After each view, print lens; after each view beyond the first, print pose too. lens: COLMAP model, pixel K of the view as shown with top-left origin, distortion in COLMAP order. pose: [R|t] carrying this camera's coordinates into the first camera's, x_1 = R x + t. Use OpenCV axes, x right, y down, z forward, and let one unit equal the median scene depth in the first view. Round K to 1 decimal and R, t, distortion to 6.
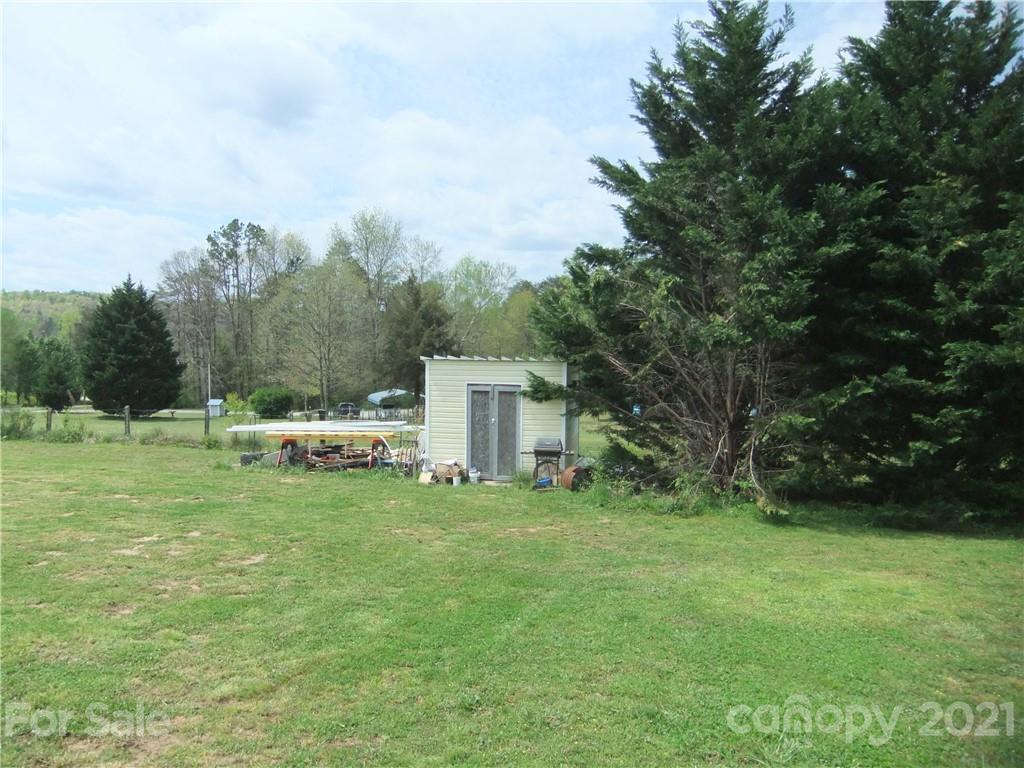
lens RADIAL K [[759.4, 0, 491.4], [0, 759.4, 382.4], [0, 0, 1]] dist [-0.046648, 0.002155]
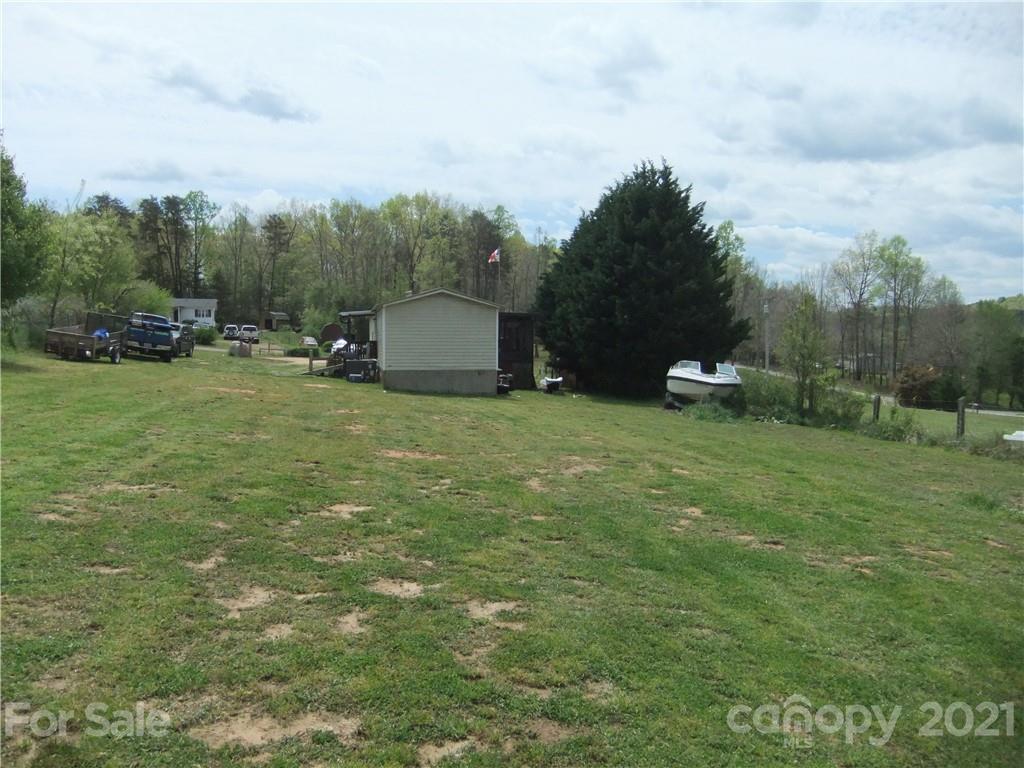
lens RADIAL K [[774.4, 0, 498.5], [0, 774.4, 374.7], [0, 0, 1]] dist [-0.079688, 0.072750]
pose [[0.362367, 0.036773, -0.931310, 0.024824], [-0.052699, 0.998431, 0.018918, 0.027672], [0.930544, 0.042224, 0.363737, 0.471887]]
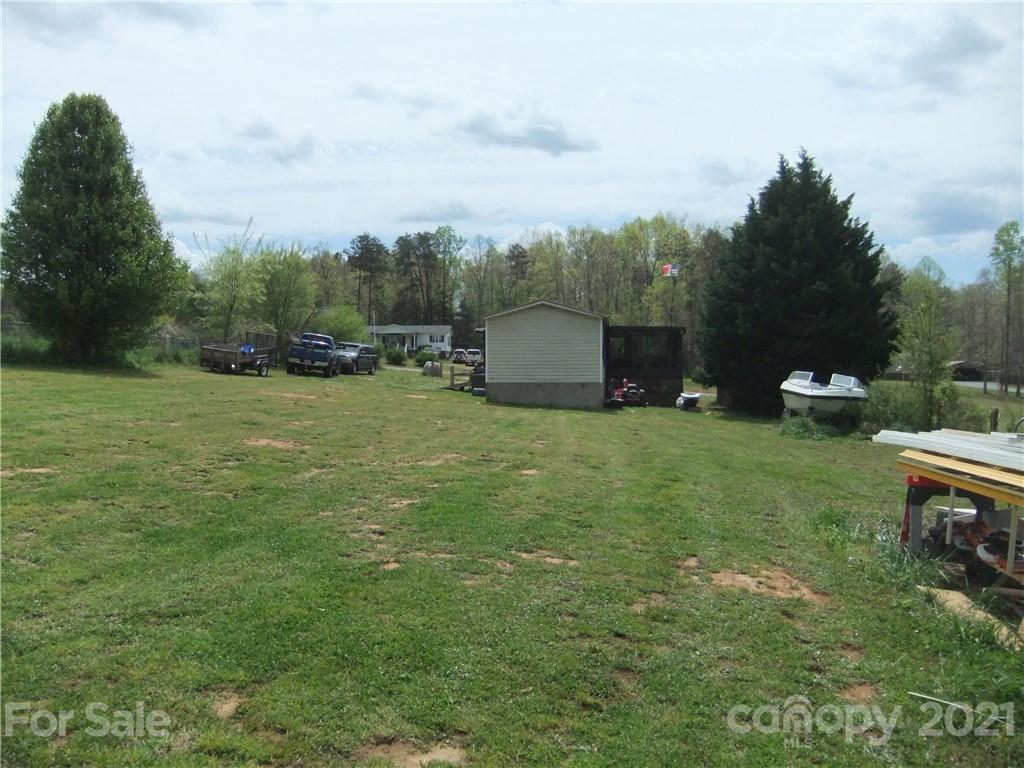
lens RADIAL K [[774.4, 0, 498.5], [0, 774.4, 374.7], [0, 0, 1]] dist [-0.079688, 0.072750]
pose [[0.029425, 0.003994, -0.999559, 0.063752], [-0.052200, 0.998634, 0.002454, 0.039532], [0.998203, 0.052105, 0.029593, 0.800482]]
